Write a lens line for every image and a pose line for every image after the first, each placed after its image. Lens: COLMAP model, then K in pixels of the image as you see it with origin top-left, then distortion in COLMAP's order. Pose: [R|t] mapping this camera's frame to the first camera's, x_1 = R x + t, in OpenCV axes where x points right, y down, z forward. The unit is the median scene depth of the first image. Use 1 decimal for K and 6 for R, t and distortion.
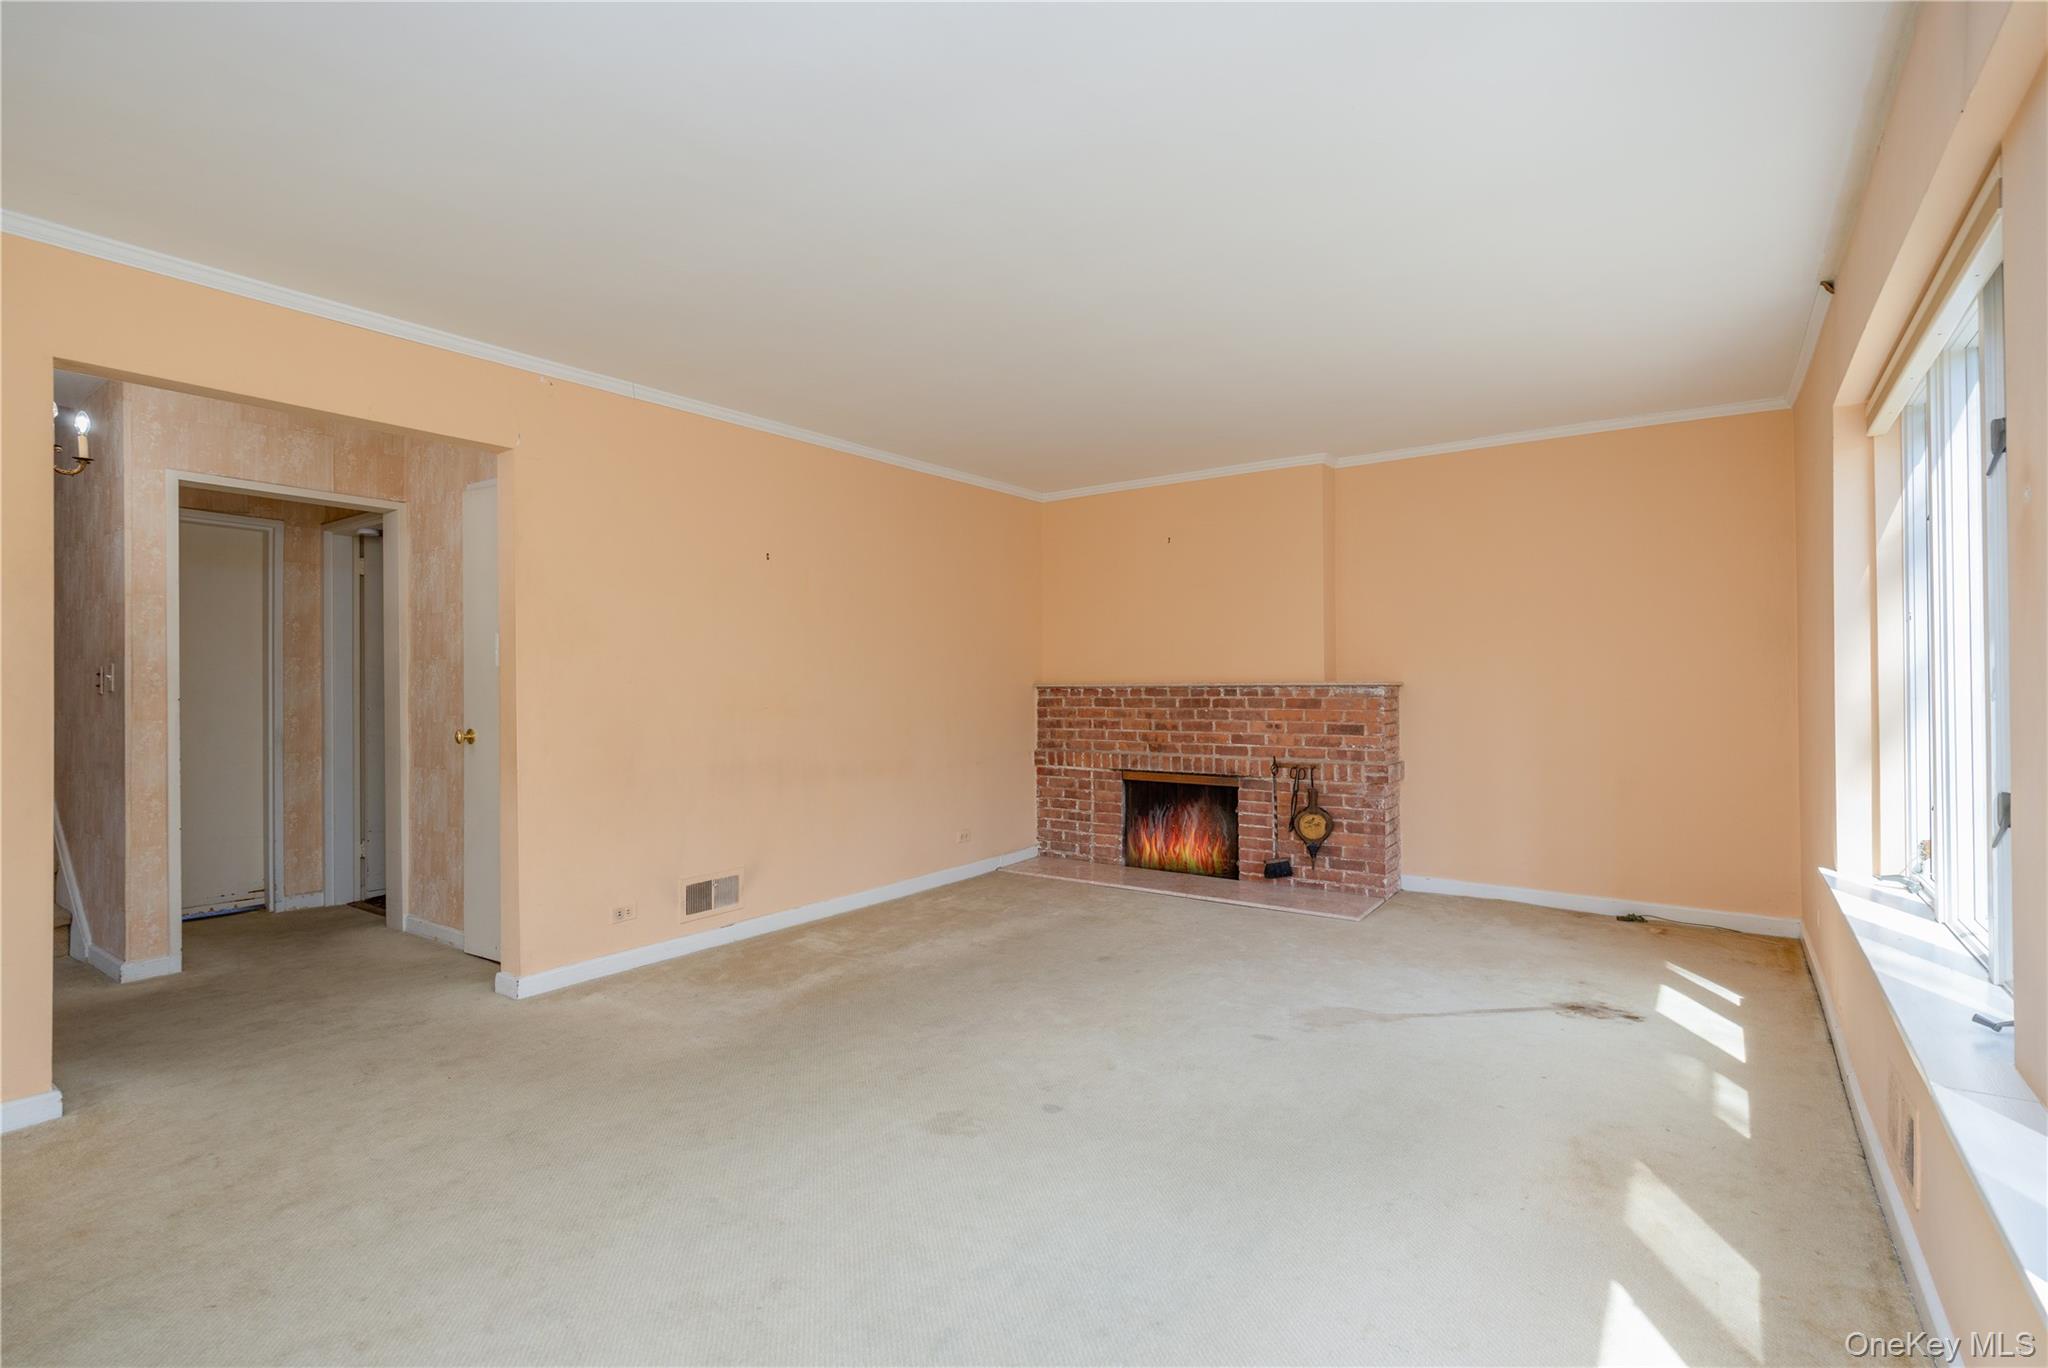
lens RADIAL K [[945.9, 0, 1011.1], [0, 945.9, 679.0], [0, 0, 1]] dist [-0.000527, -0.000749]
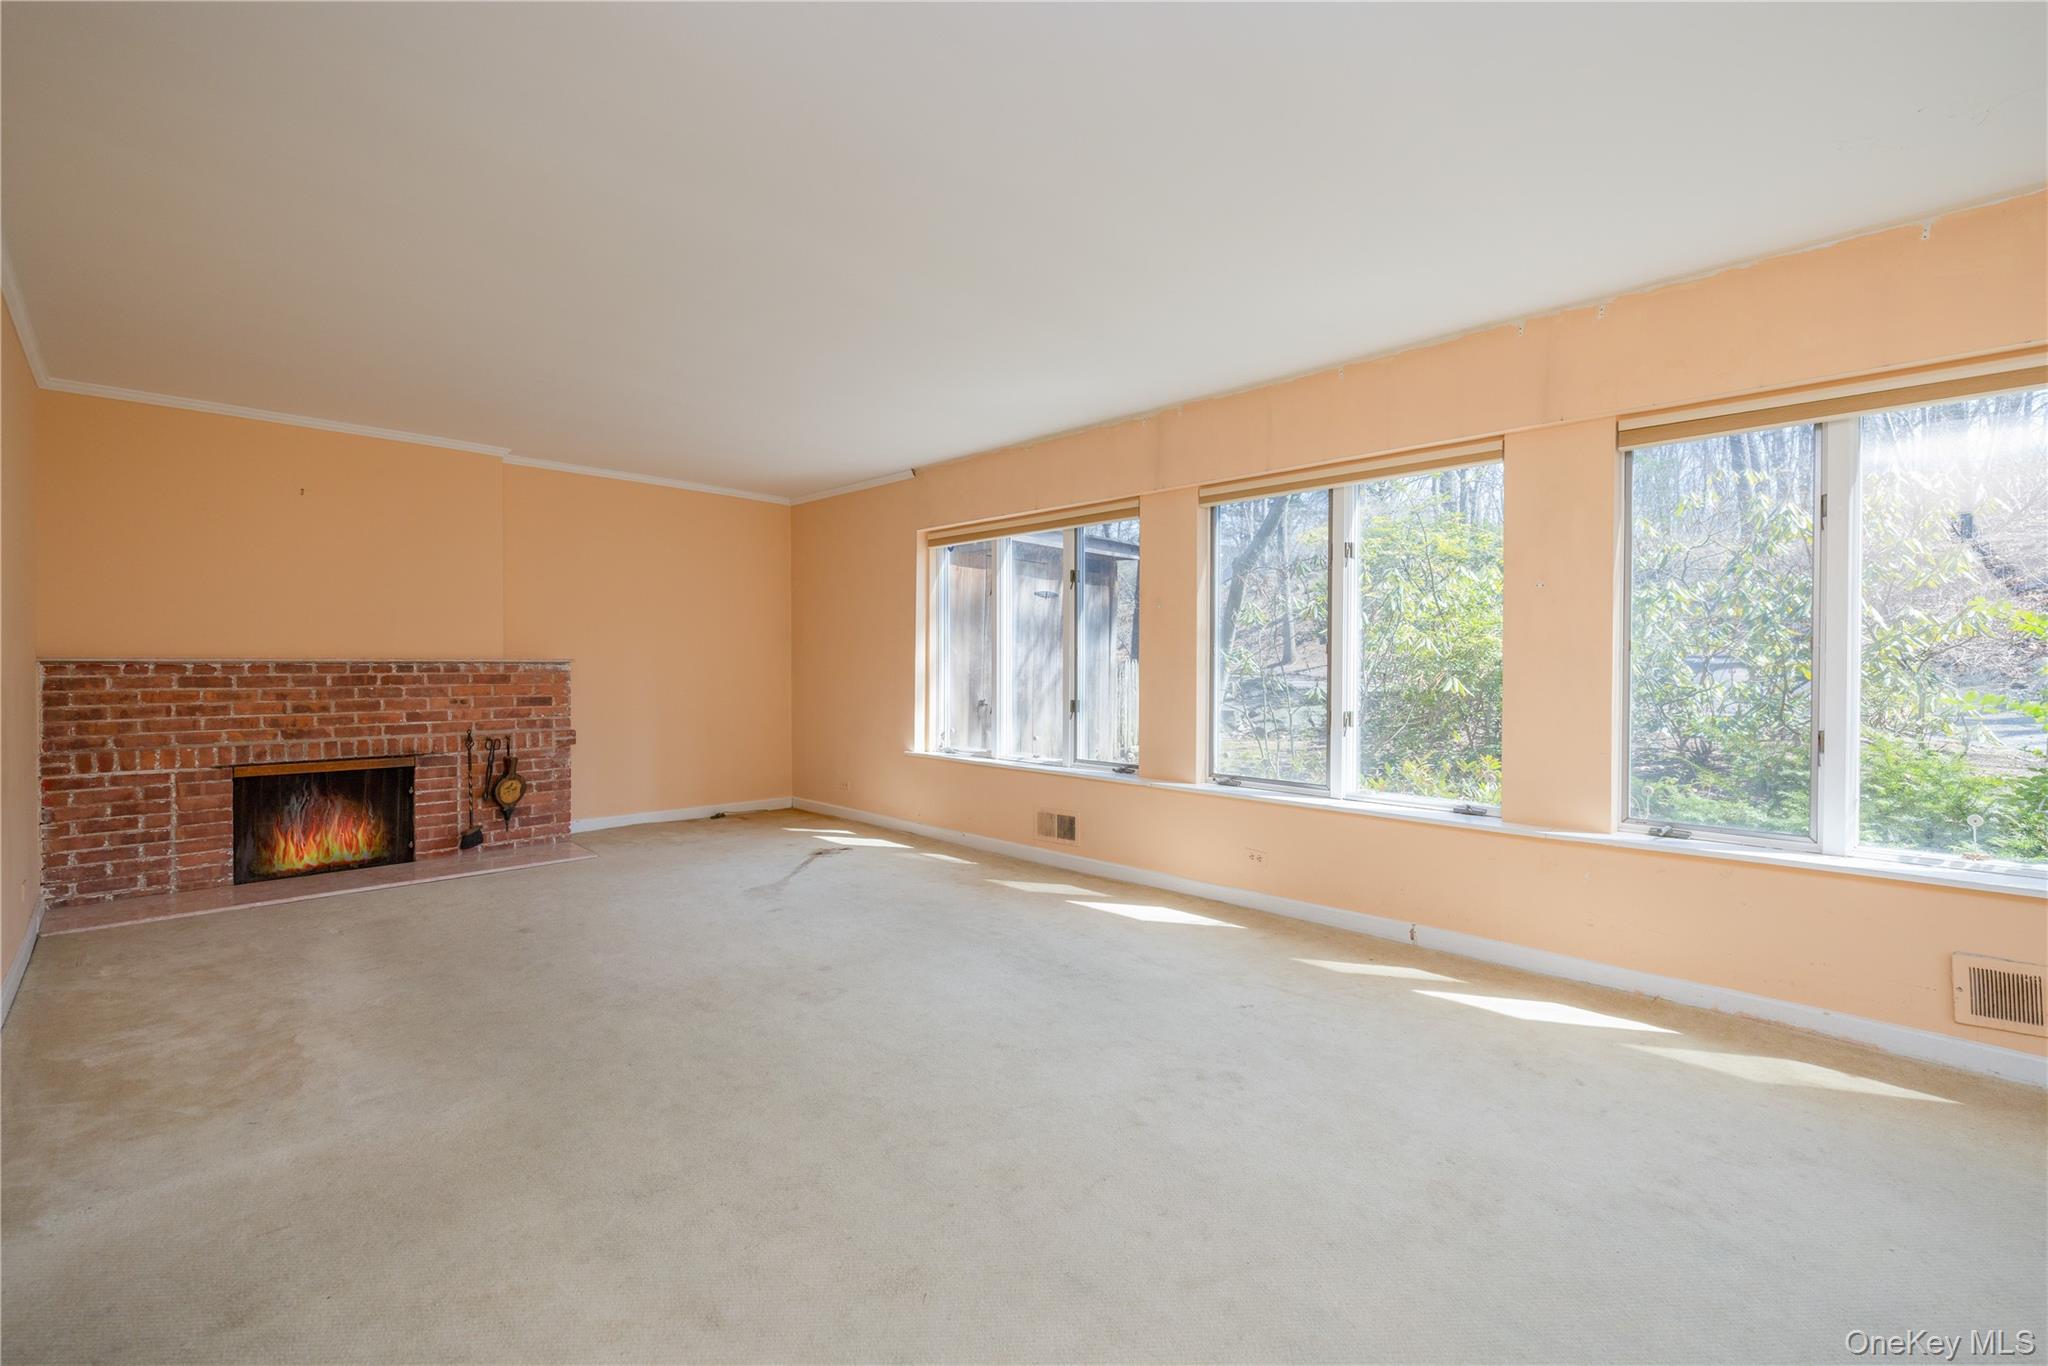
lens RADIAL K [[860.0, 0, 1017.0], [0, 860.0, 683.9], [0, 0, 1]] dist [-0.000778, -0.000306]
pose [[0.179649, -0.017360, 0.983578, -0.511991], [-0.009144, 0.999772, 0.019316, 0.006968], [-0.983688, -0.012464, 0.179449, 0.231340]]
